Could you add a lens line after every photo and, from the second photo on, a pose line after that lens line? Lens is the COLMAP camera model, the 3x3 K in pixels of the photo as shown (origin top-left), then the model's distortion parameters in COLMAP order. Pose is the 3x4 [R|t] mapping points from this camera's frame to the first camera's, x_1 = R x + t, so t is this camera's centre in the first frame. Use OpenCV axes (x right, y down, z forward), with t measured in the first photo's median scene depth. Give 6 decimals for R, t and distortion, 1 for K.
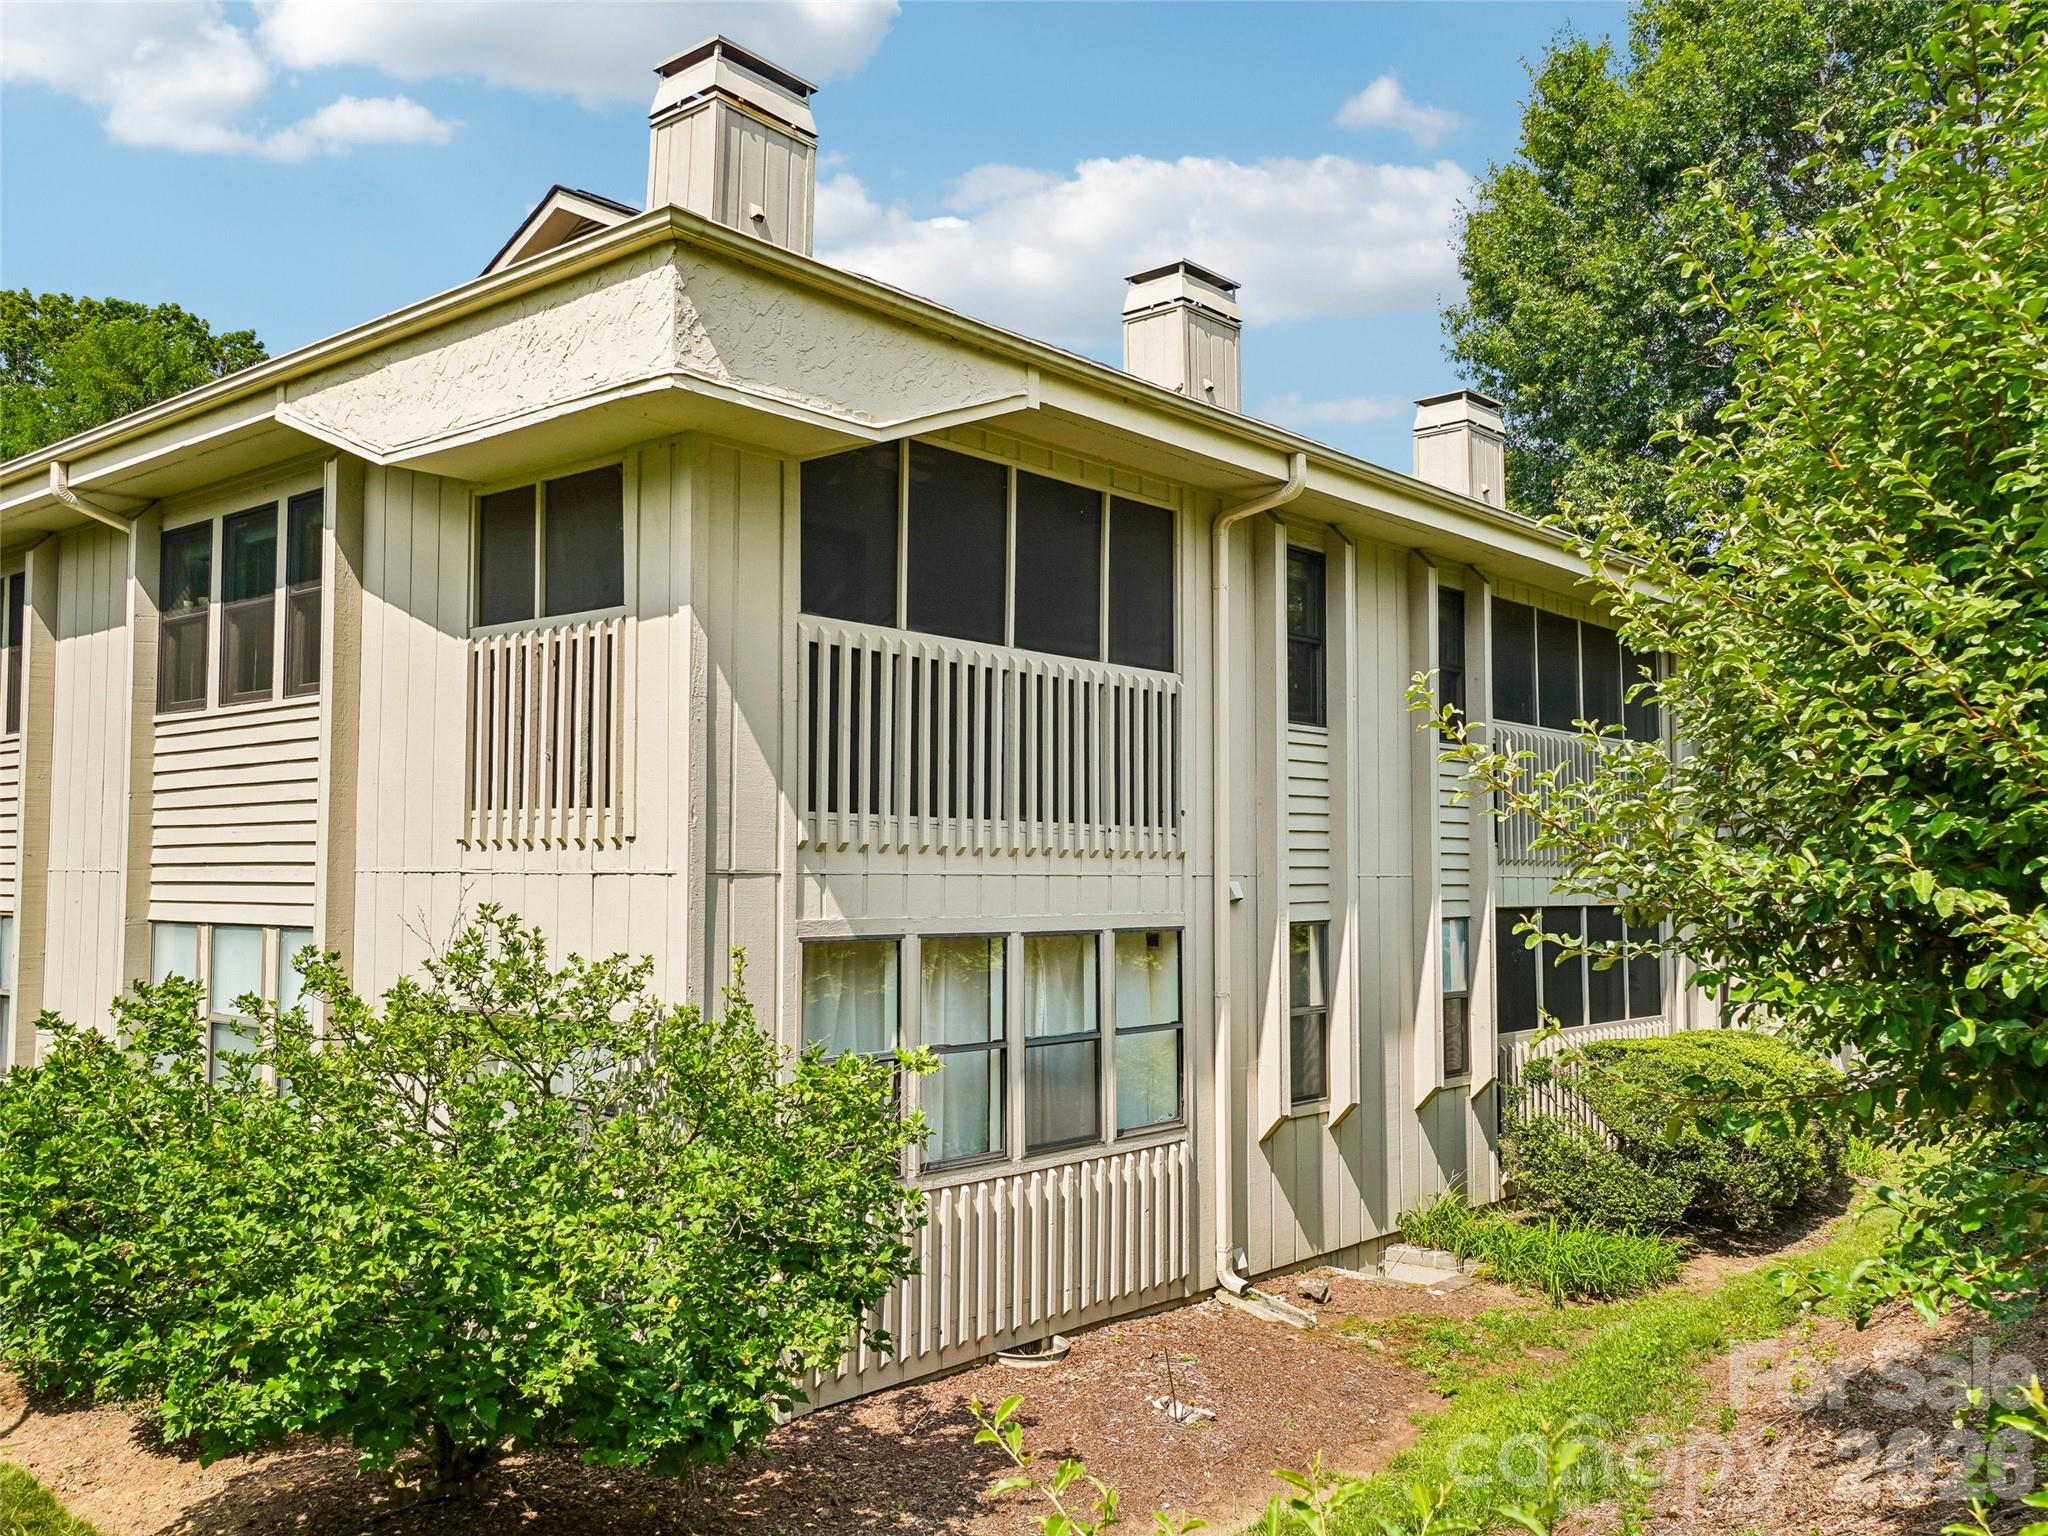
lens RADIAL K [[1631.0, 0, 987.4], [0, 1631.0, 717.5], [0, 0, 1]] dist [0.046279, -0.019379]
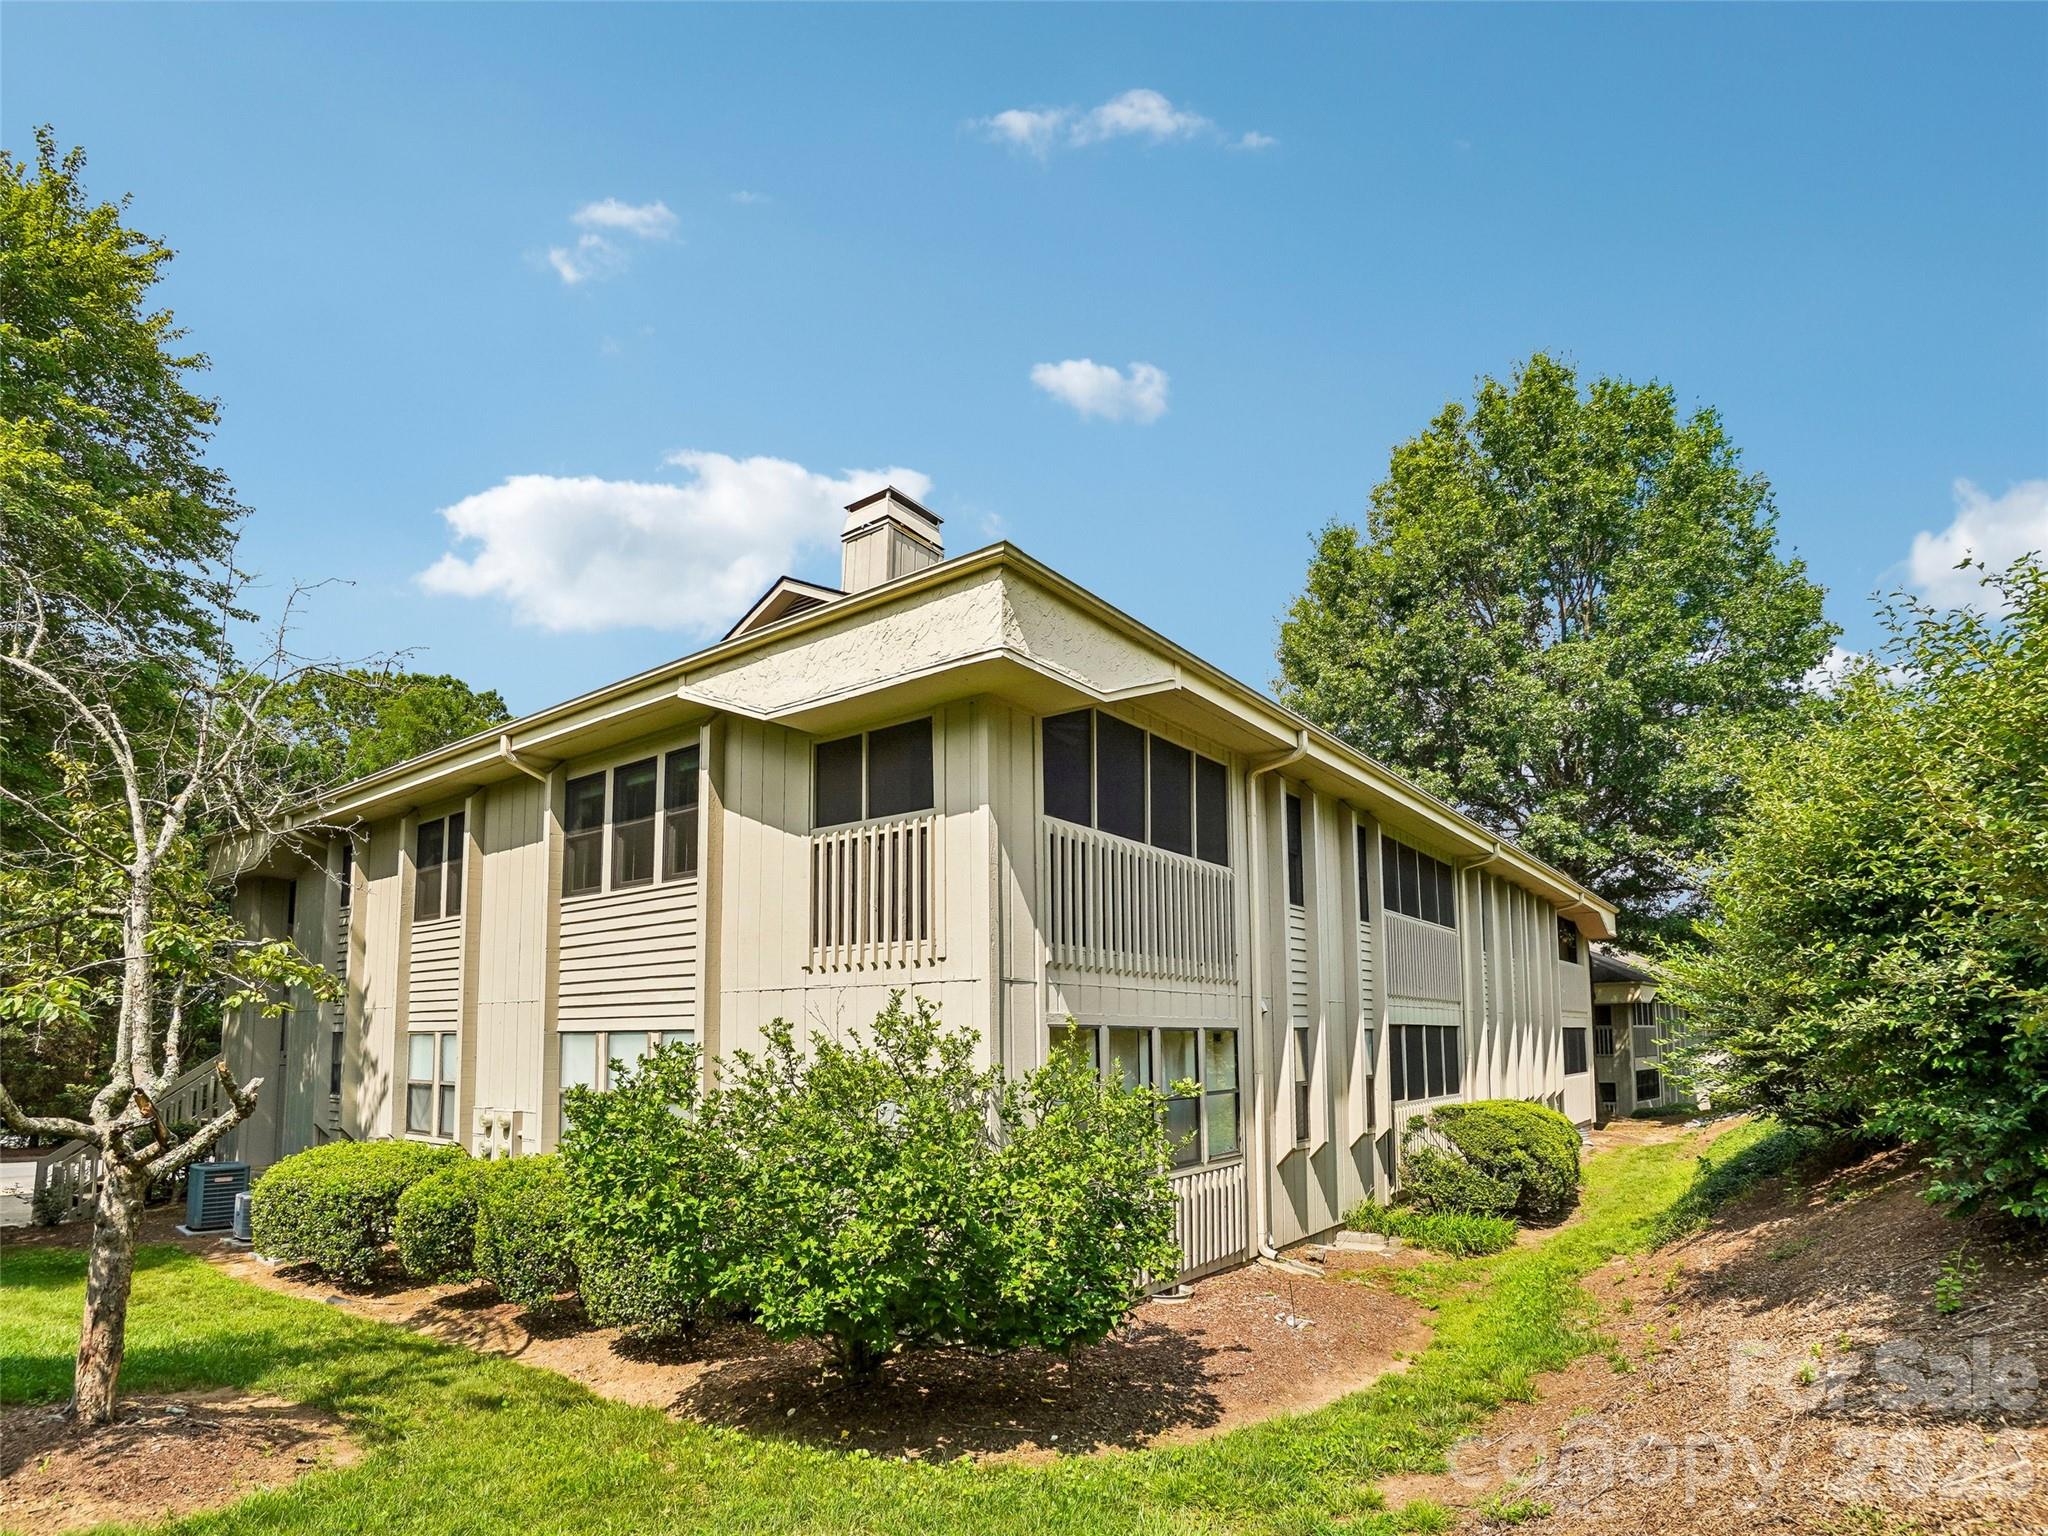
lens RADIAL K [[1020.2, 0, 1014.4], [0, 1020.2, 908.9], [0, 0, 1]] dist [-0.054269, 0.018010]
pose [[0.997856, -0.001511, 0.065434, -0.162373], [0.003477, 0.999546, -0.029934, 0.042622], [-0.065359, 0.030097, 0.997408, 0.034823]]
